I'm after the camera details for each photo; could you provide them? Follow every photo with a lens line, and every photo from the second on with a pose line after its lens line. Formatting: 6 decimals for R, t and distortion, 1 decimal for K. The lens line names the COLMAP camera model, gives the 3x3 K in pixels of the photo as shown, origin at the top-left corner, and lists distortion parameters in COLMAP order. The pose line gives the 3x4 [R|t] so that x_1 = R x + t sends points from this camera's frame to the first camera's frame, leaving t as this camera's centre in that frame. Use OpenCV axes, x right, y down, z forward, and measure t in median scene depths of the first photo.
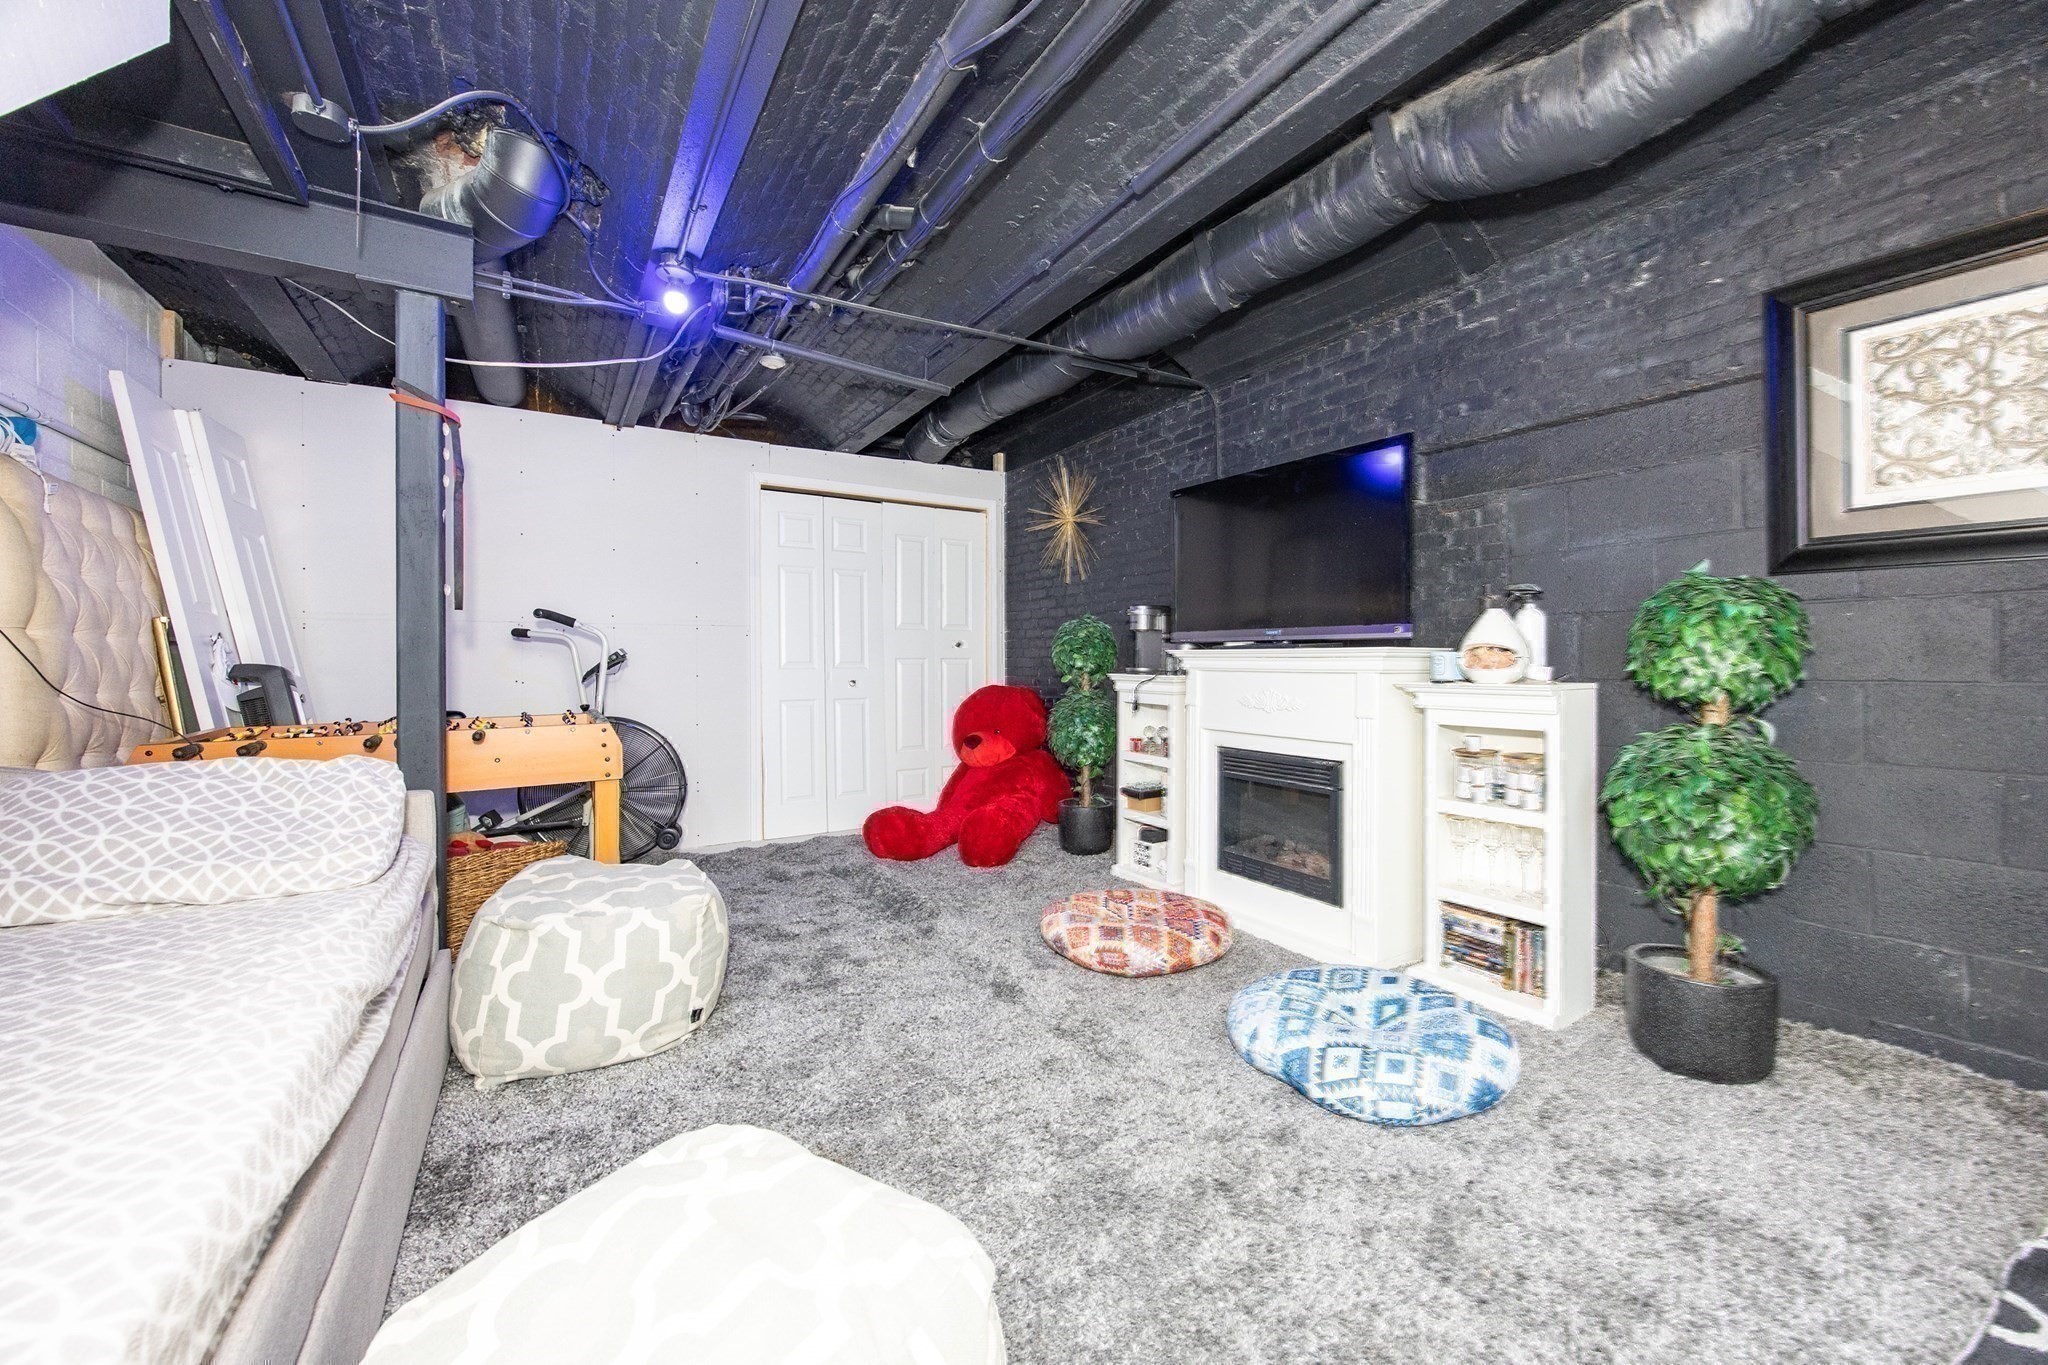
lens RADIAL K [[795.8, 0, 1032.2], [0, 795.8, 675.2], [0, 0, 1]] dist [0.003698, -0.000062]
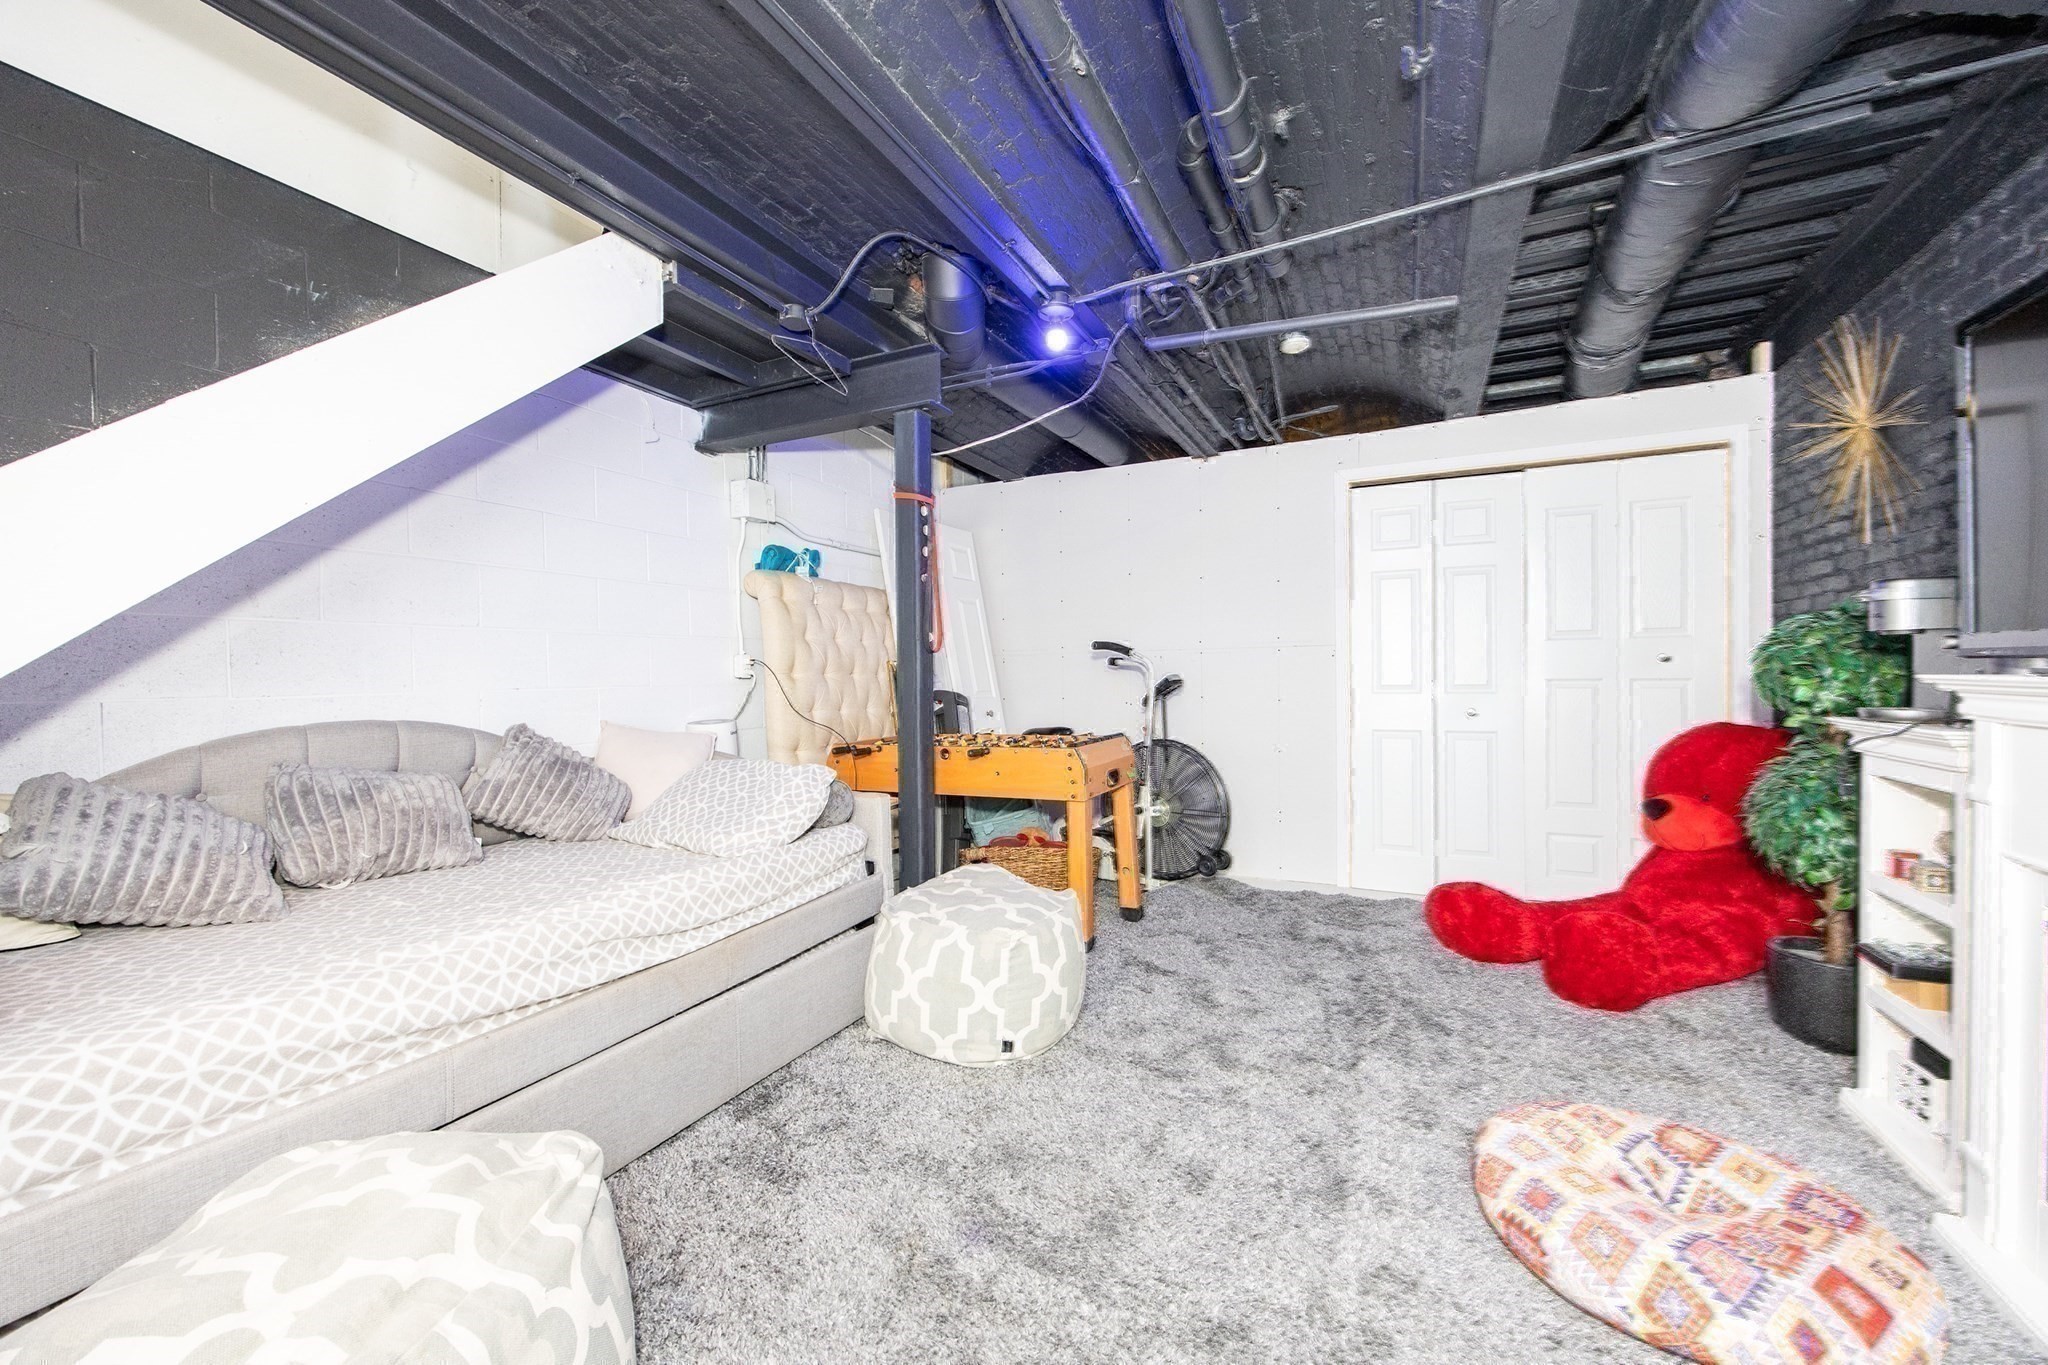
lens RADIAL K [[790.3, 0, 1022.3], [0, 790.3, 693.5], [0, 0, 1]] dist [-0.000643, 0.000022]
pose [[0.529639, 0.014996, -0.848091, 0.246252], [-0.005699, 0.999884, 0.014120, -0.021147], [0.848204, -0.002645, 0.529663, 0.272748]]
